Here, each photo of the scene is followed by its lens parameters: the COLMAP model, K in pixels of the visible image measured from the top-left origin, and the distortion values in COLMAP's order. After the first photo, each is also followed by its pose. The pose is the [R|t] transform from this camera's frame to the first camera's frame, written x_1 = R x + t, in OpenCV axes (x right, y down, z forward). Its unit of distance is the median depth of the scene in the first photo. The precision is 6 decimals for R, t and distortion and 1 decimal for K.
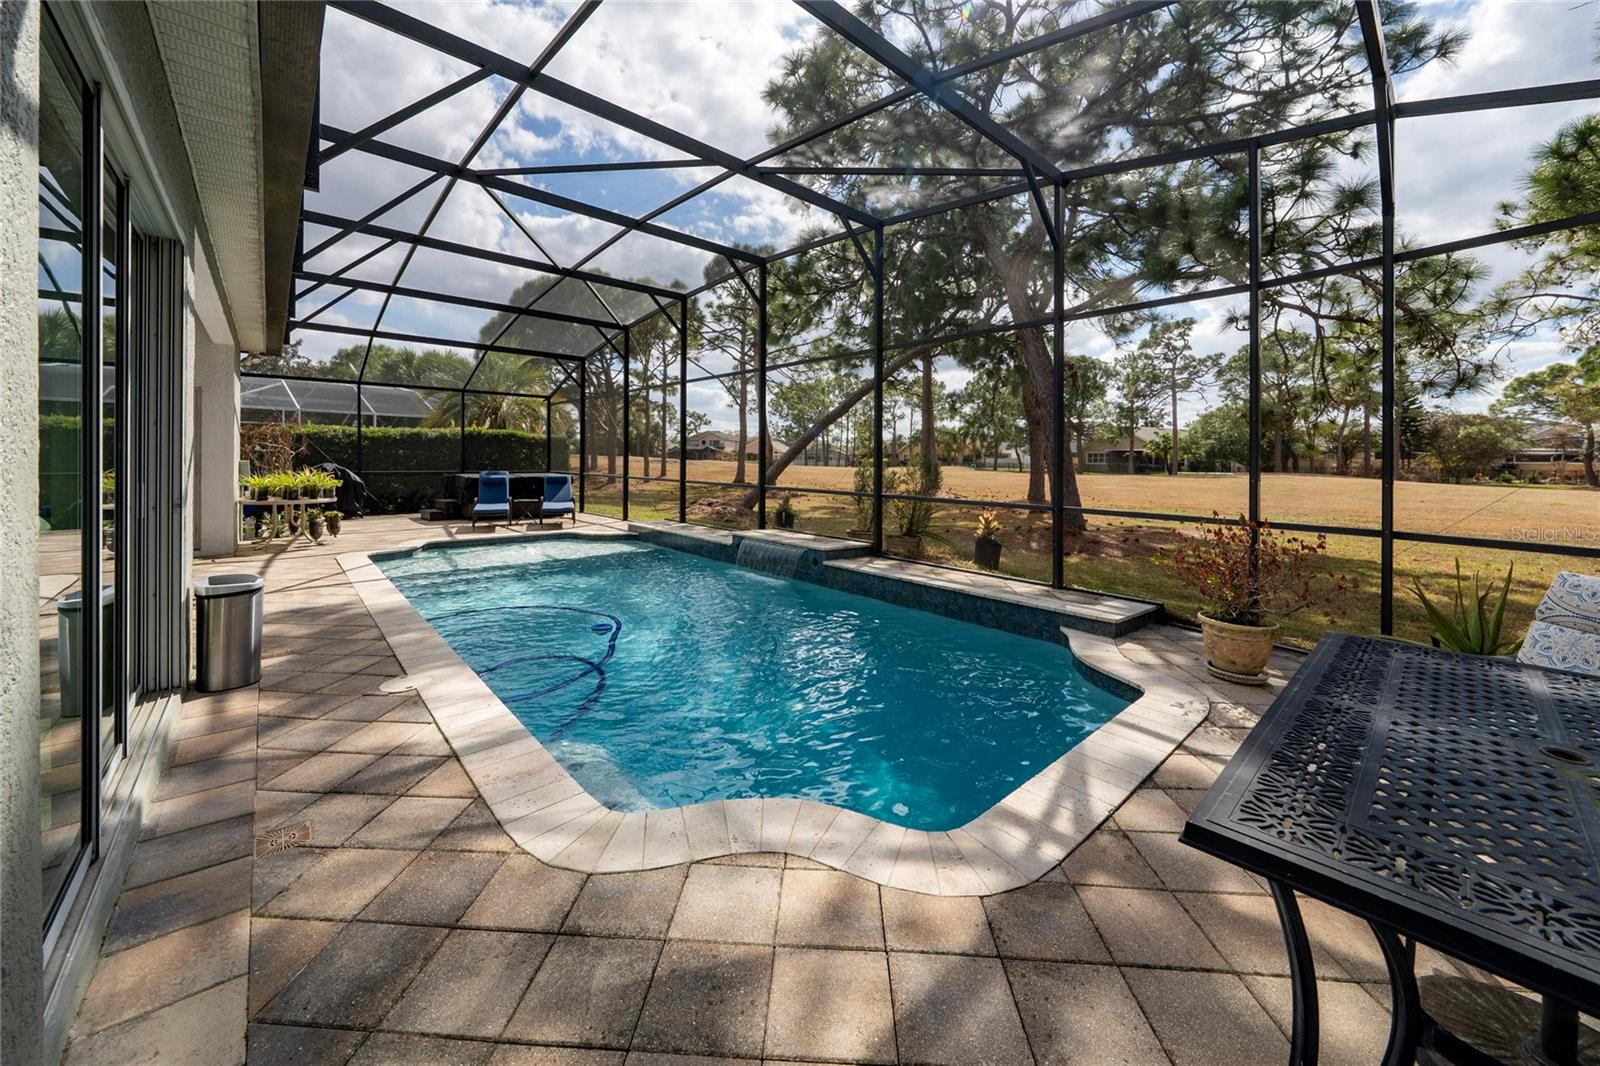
lens RADIAL K [[585.7, 0, 770.2], [0, 585.7, 461.3], [0, 0, 1]] dist [0.000794, -0.000035]
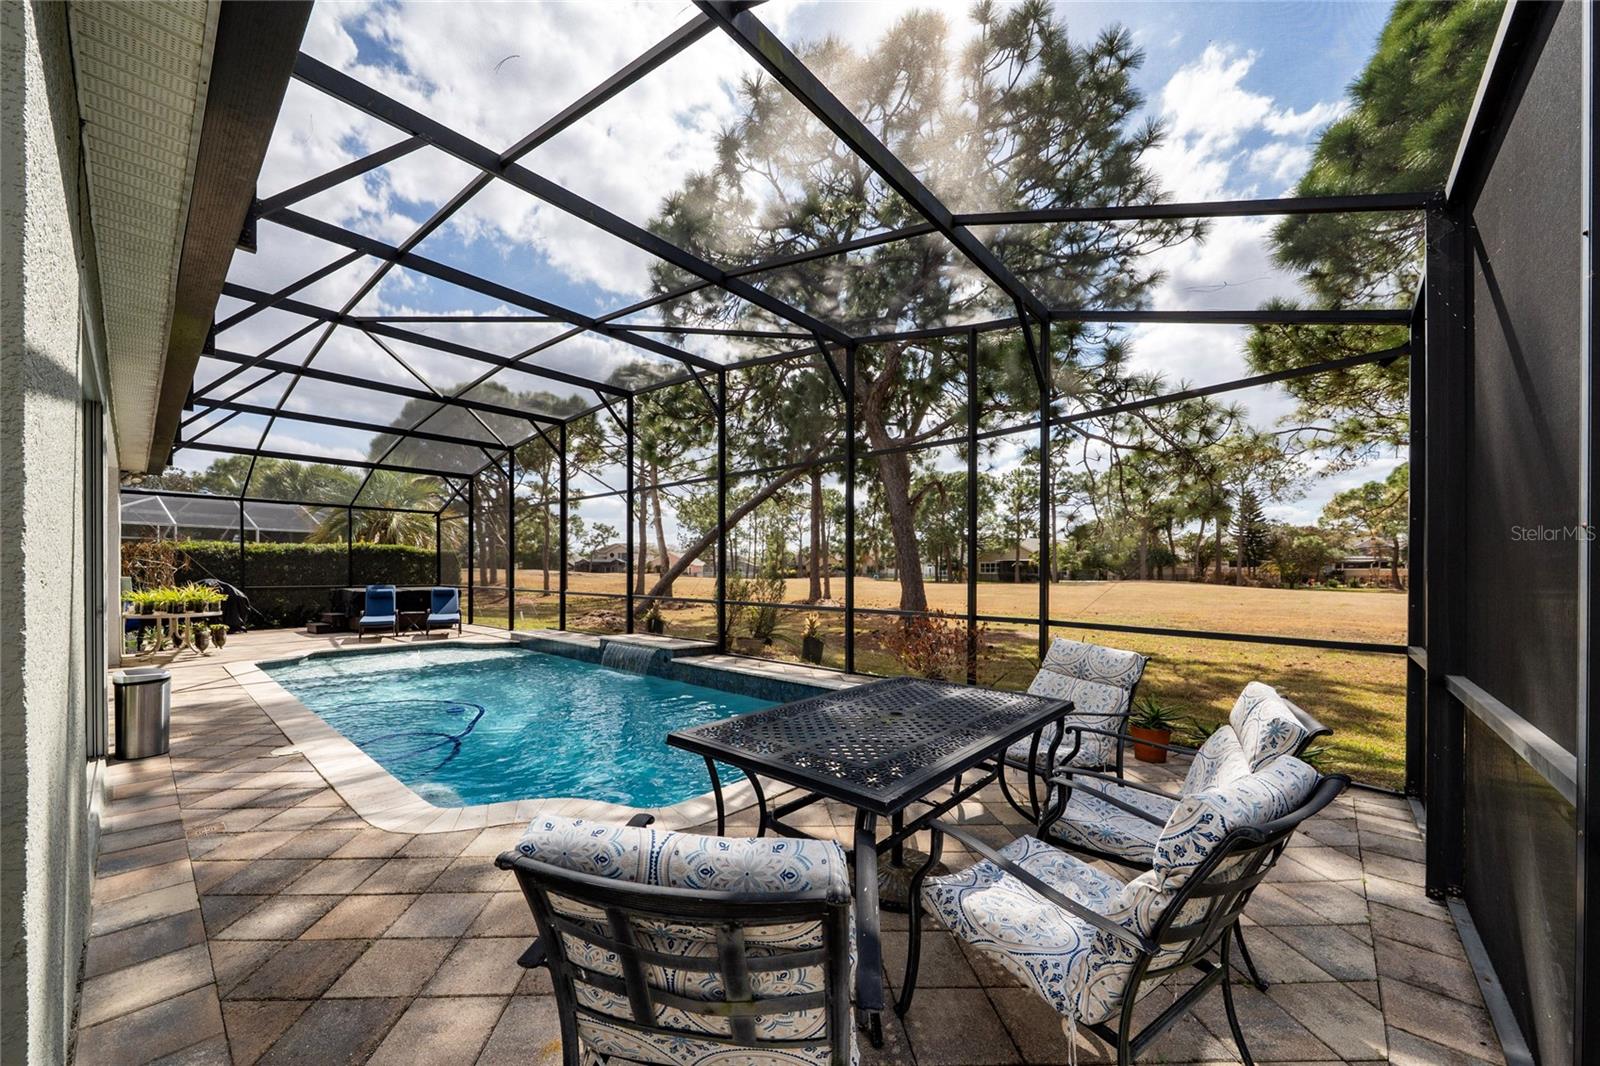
lens RADIAL K [[594.3, 0, 738.4], [0, 594.3, 573.0], [0, 0, 1]] dist [-0.001178, -0.000008]
pose [[0.995997, -0.008219, 0.089003, 0.073357], [0.008306, 0.999965, -0.000609, 0.001037], [-0.088995, 0.001345, 0.996031, -0.118174]]
